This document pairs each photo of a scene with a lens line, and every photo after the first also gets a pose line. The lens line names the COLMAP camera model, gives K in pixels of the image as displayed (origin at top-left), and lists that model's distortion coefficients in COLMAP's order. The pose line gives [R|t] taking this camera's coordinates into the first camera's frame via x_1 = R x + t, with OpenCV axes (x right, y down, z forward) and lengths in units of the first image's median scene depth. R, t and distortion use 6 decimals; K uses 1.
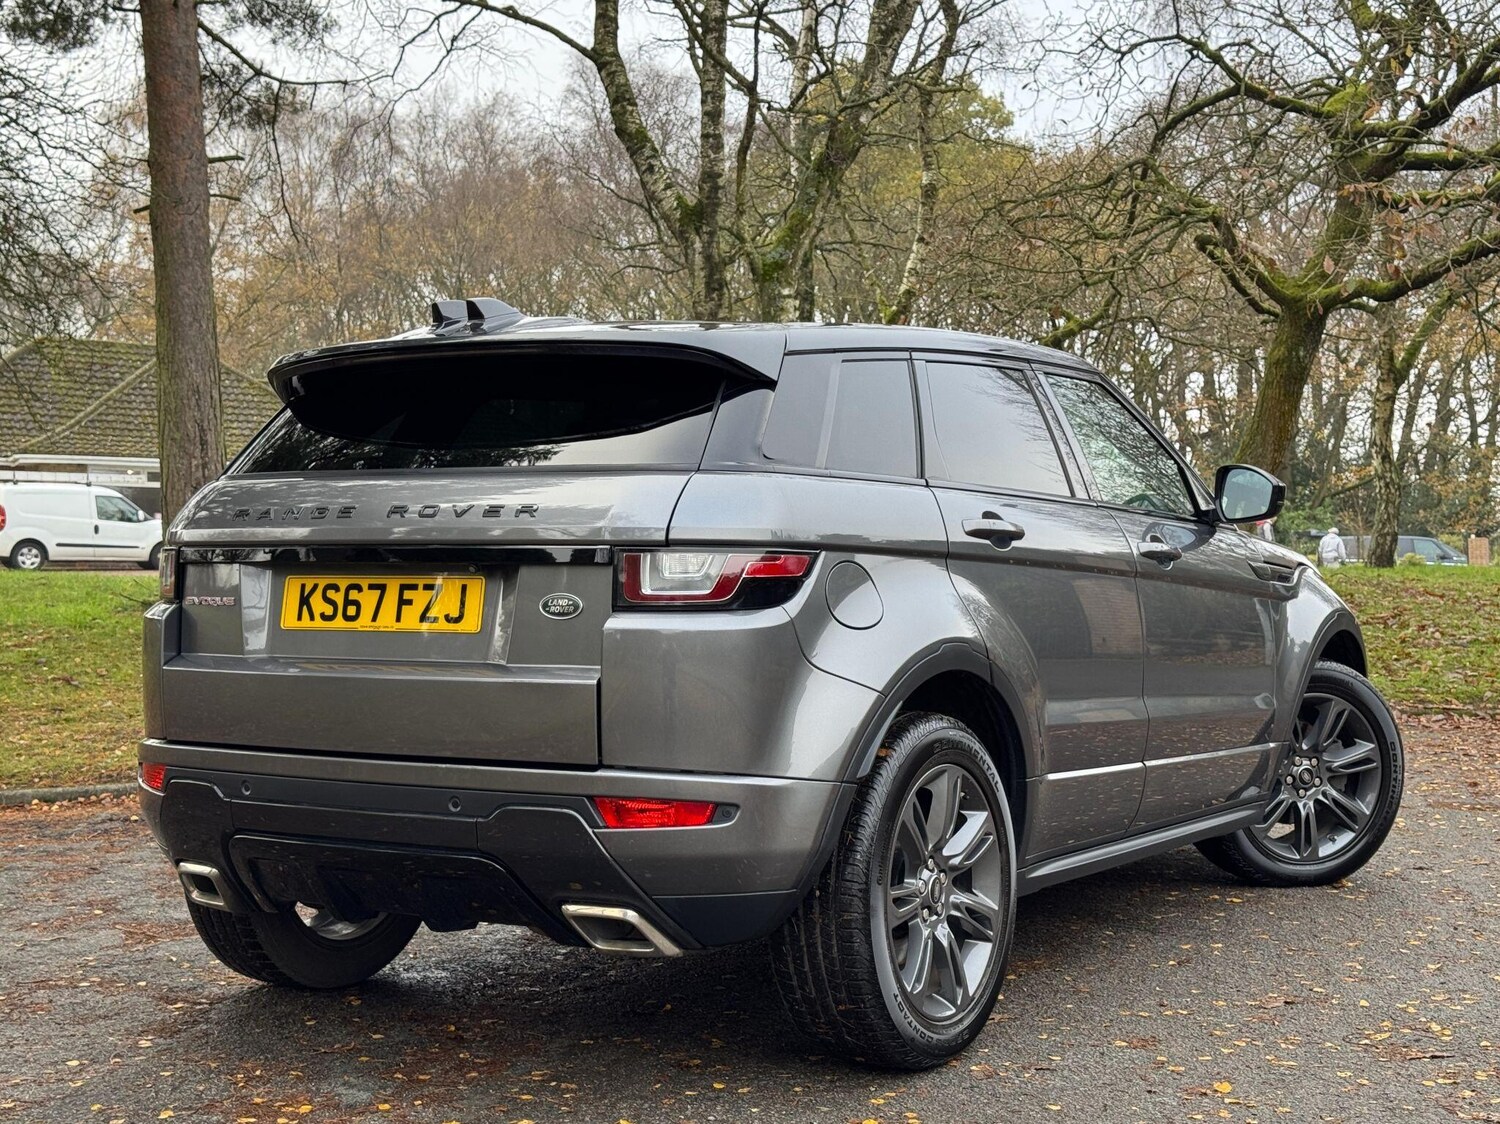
lens RADIAL K [[2434.0, 0, 706.8], [0, 2434.0, 568.9], [0, 0, 1]] dist [0.184743, -0.309933]
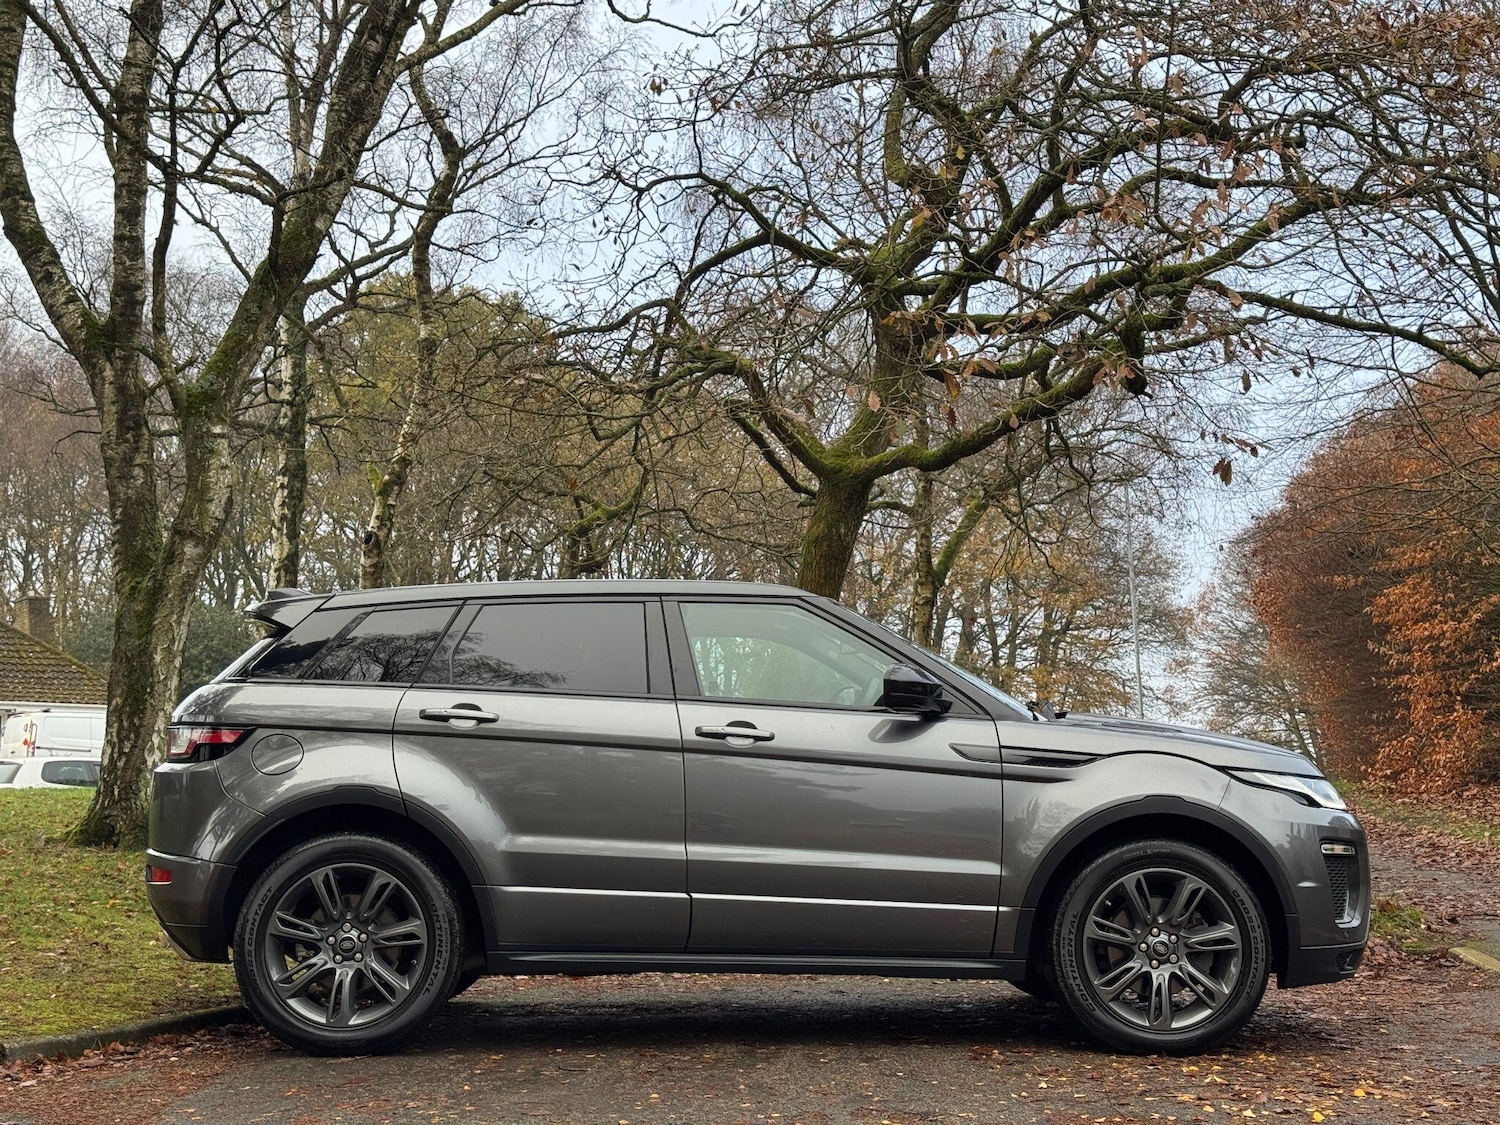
lens RADIAL K [[2176.5, 0, 794.8], [0, 2176.5, 562.5], [0, 0, 1]] dist [0.159530, -0.089498]
pose [[0.976260, 0.015073, 0.216075, 0.072087], [0.007841, 0.994463, -0.104796, 0.006919], [-0.216458, 0.104002, 0.970737, 0.313390]]
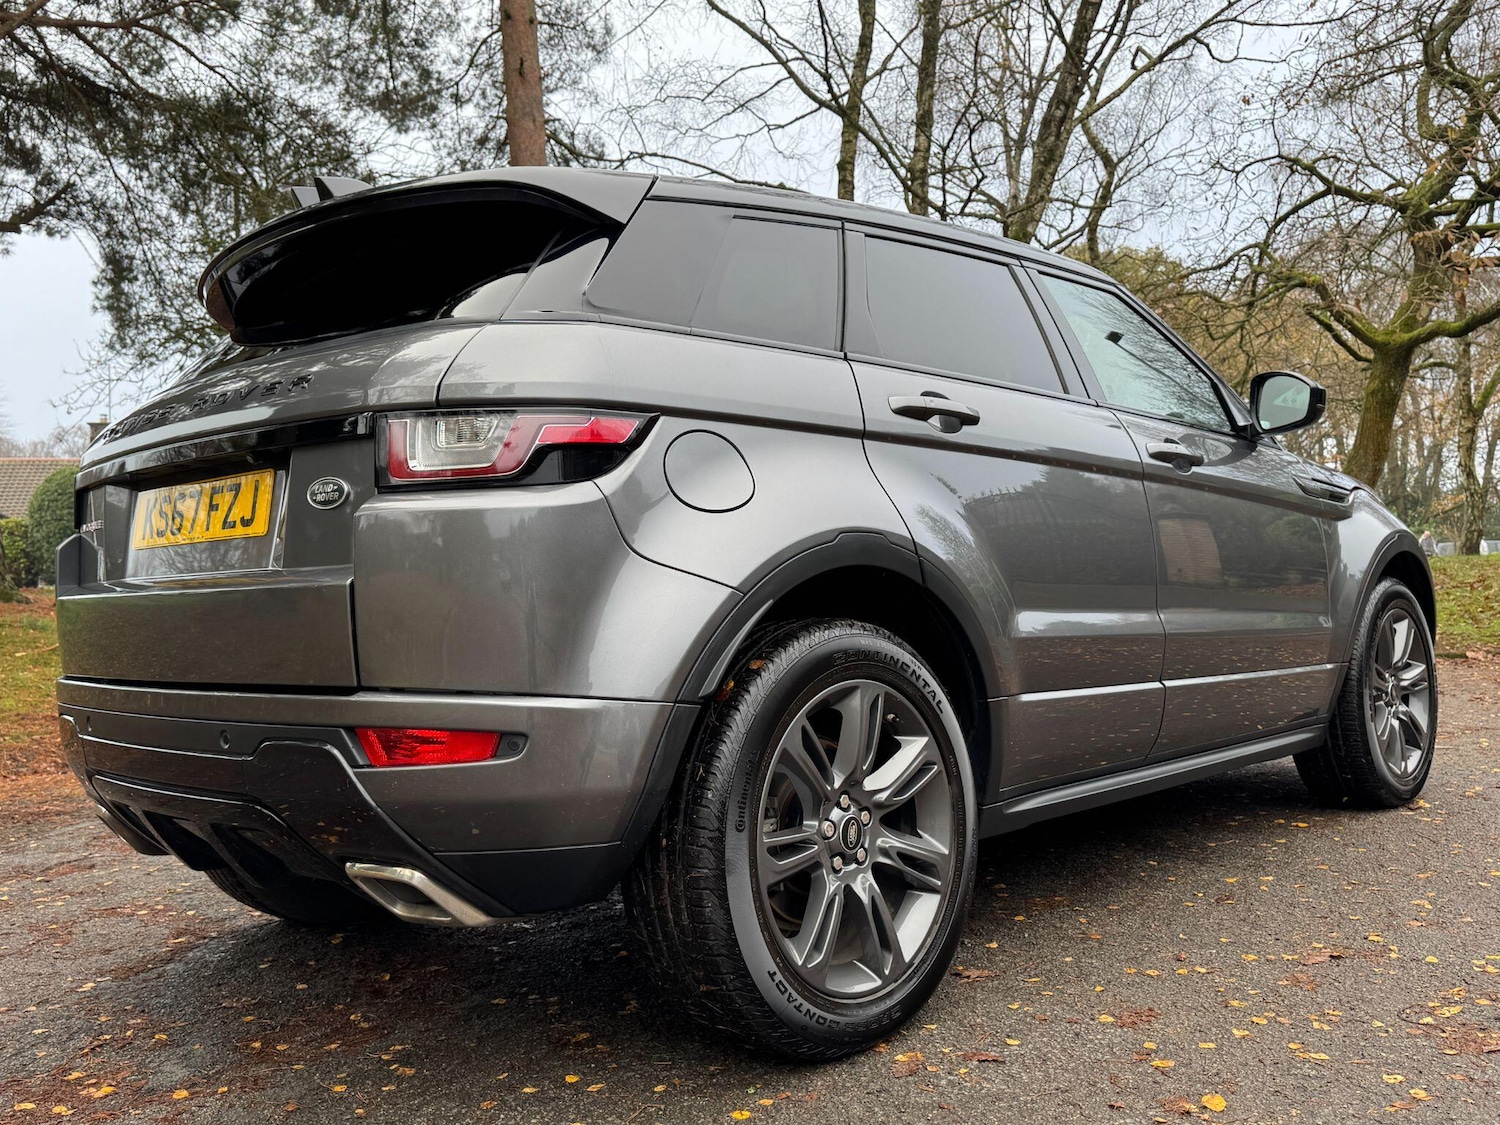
lens RADIAL K [[1449.7, 0, 720.8], [0, 1449.7, 564.3], [0, 0, 1]] dist [0.094534, -0.142956]
pose [[0.977476, -0.043142, -0.206589, 0.064669], [0.037630, 0.998825, -0.030539, 0.022622], [0.207663, 0.022077, 0.977951, 0.212844]]
